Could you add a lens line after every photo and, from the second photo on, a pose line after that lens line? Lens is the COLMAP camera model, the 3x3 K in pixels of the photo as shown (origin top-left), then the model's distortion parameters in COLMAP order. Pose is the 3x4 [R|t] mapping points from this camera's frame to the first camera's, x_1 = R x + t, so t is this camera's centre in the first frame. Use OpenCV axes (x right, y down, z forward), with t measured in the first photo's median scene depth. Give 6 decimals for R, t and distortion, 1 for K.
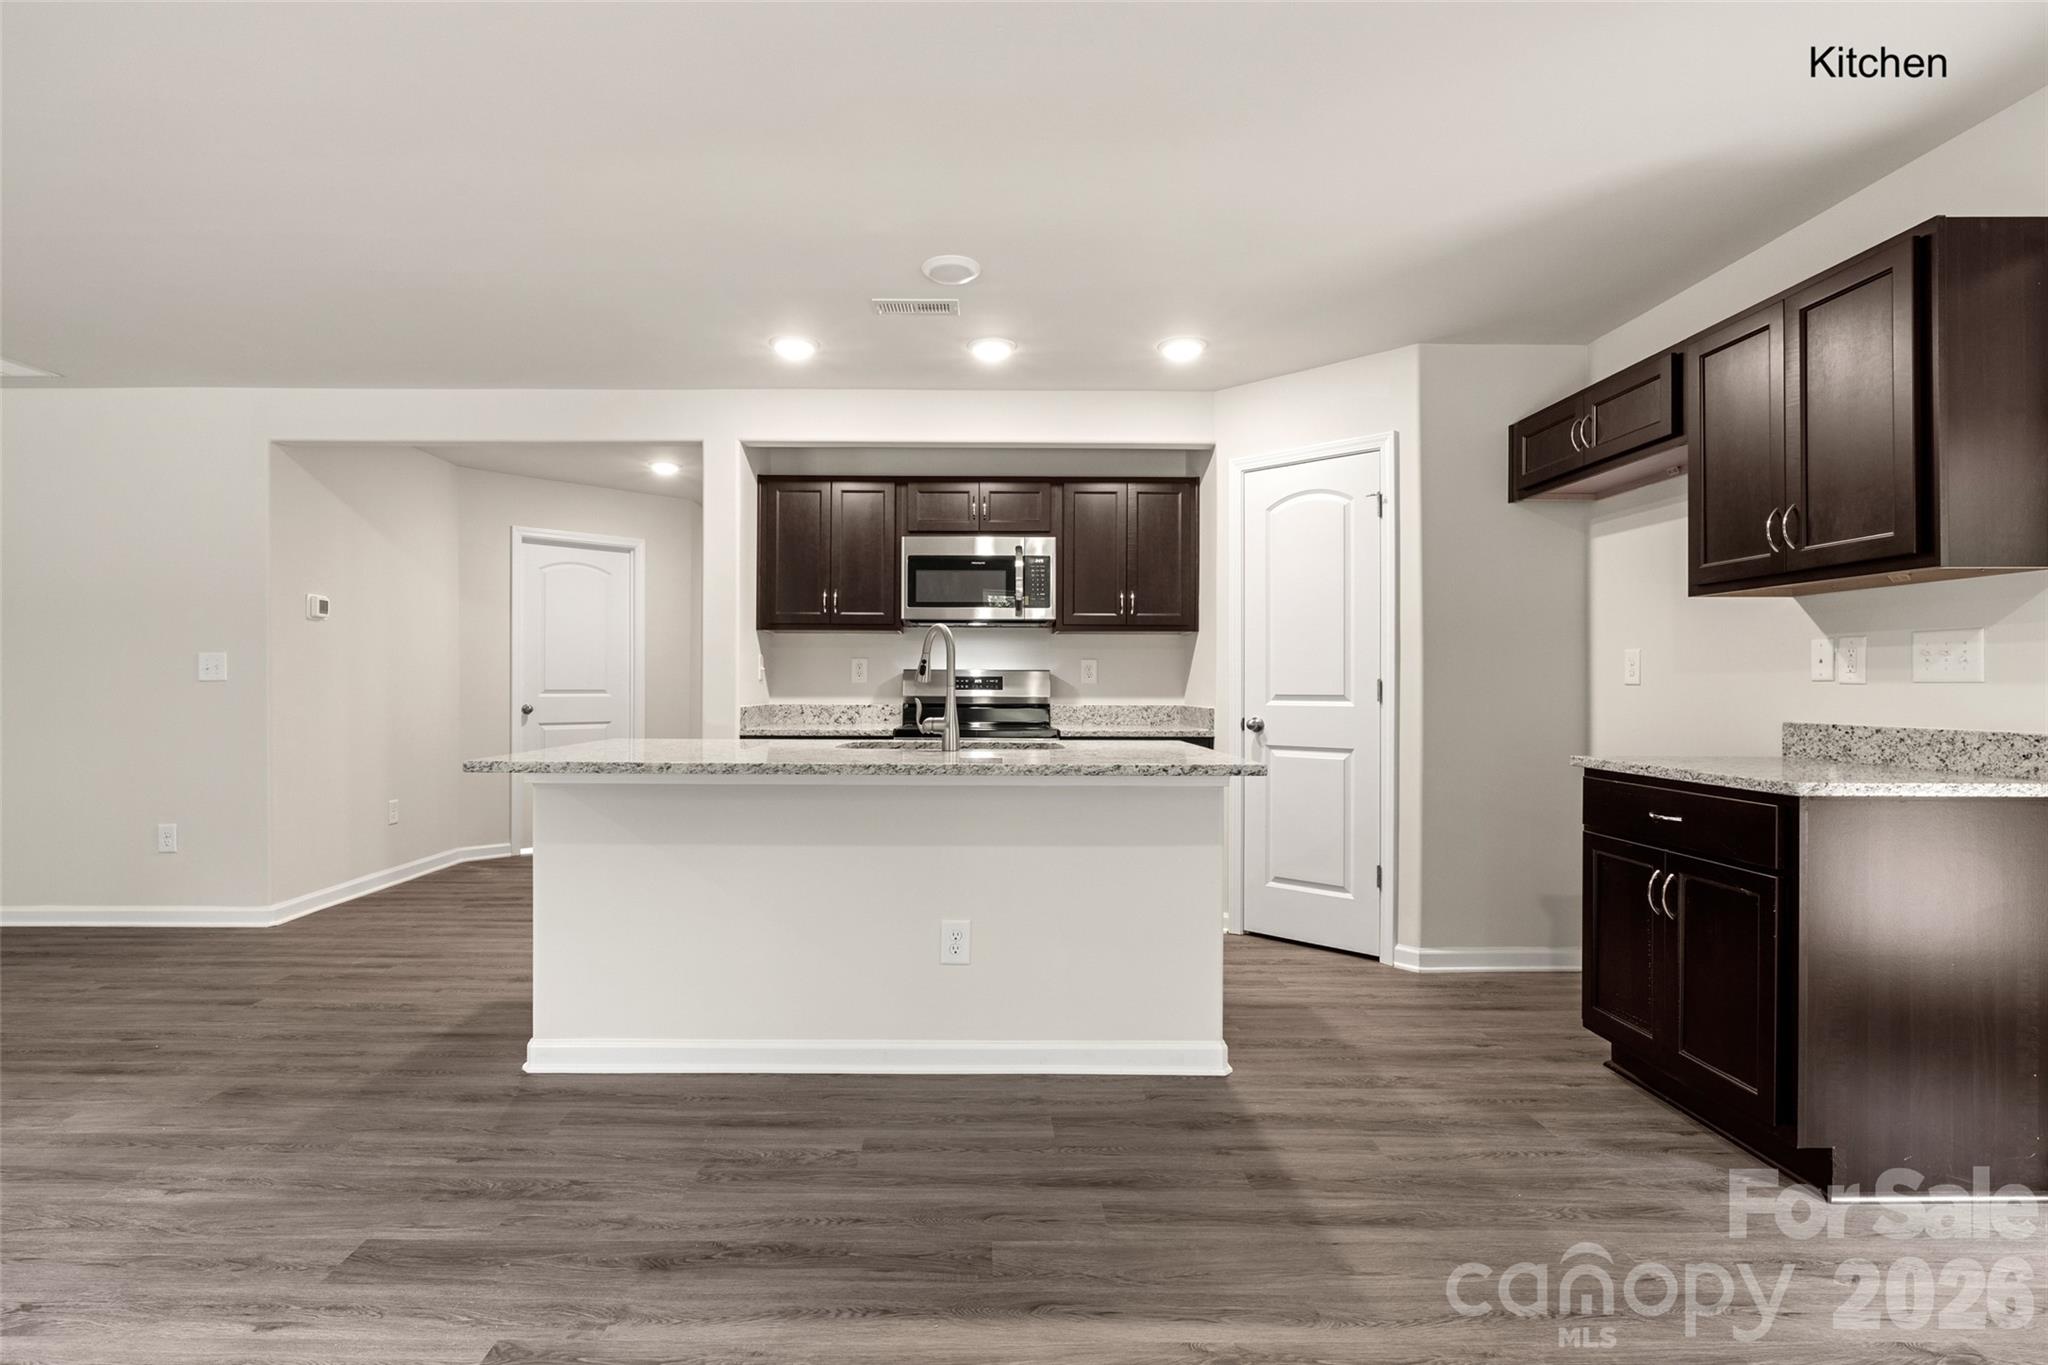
lens RADIAL K [[968.0, 0, 1016.8], [0, 968.0, 682.5], [0, 0, 1]] dist [-0.000629, -0.000607]
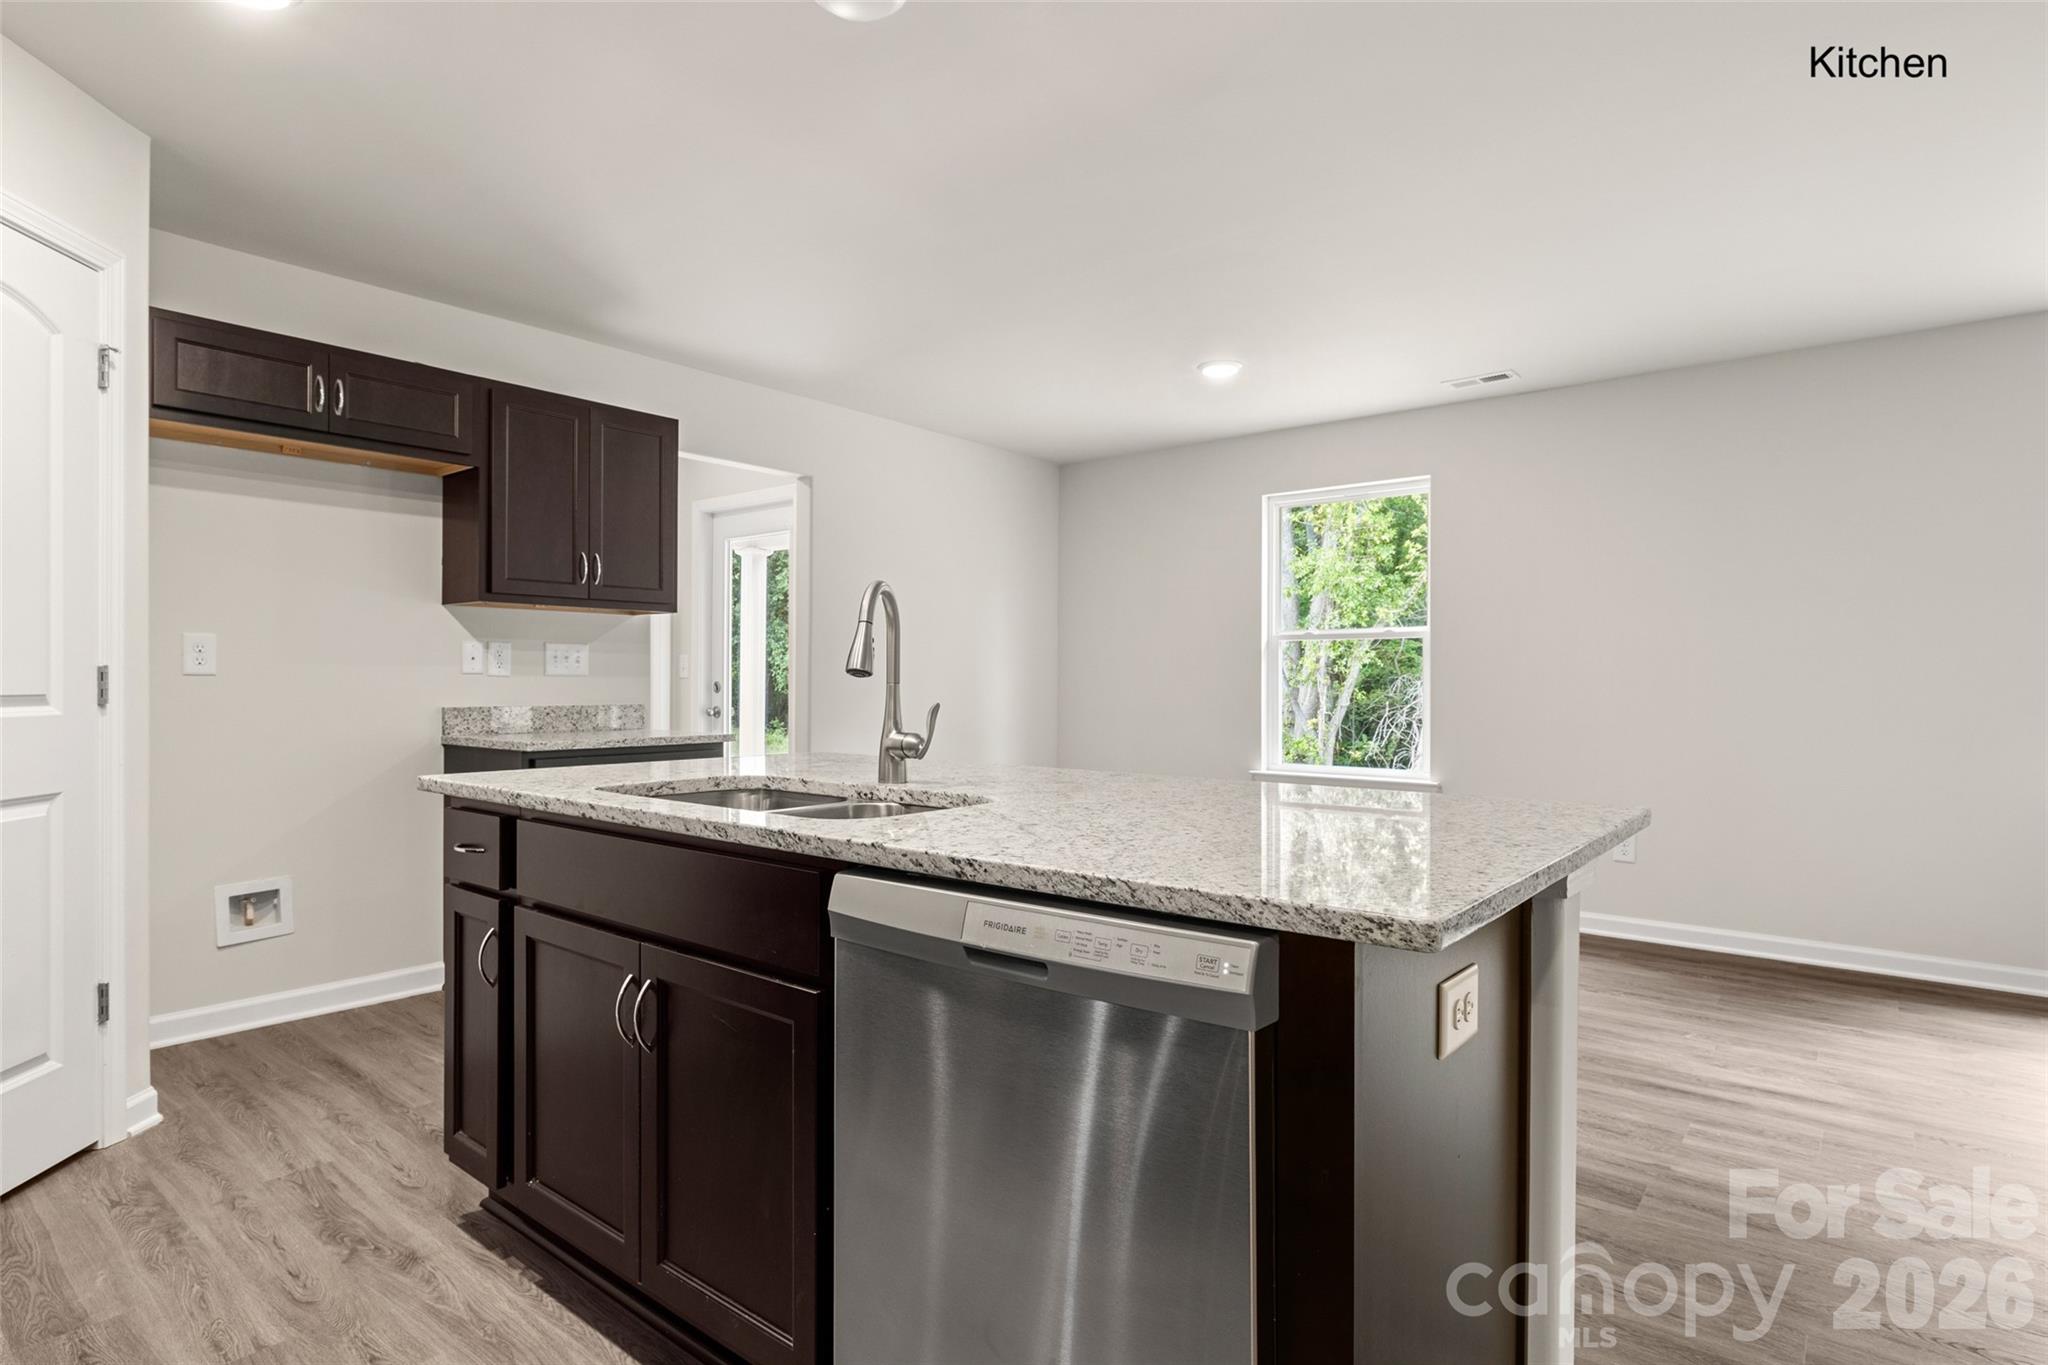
lens RADIAL K [[1091.8, 0, 1024.8], [0, 1091.8, 681.5], [0, 0, 1]] dist [-0.001055, -0.000133]
pose [[-0.762274, -0.006447, 0.647222, -0.677843], [-0.008351, 0.999965, 0.000125, 0.002257], [-0.647201, -0.005310, -0.762301, 1.634812]]
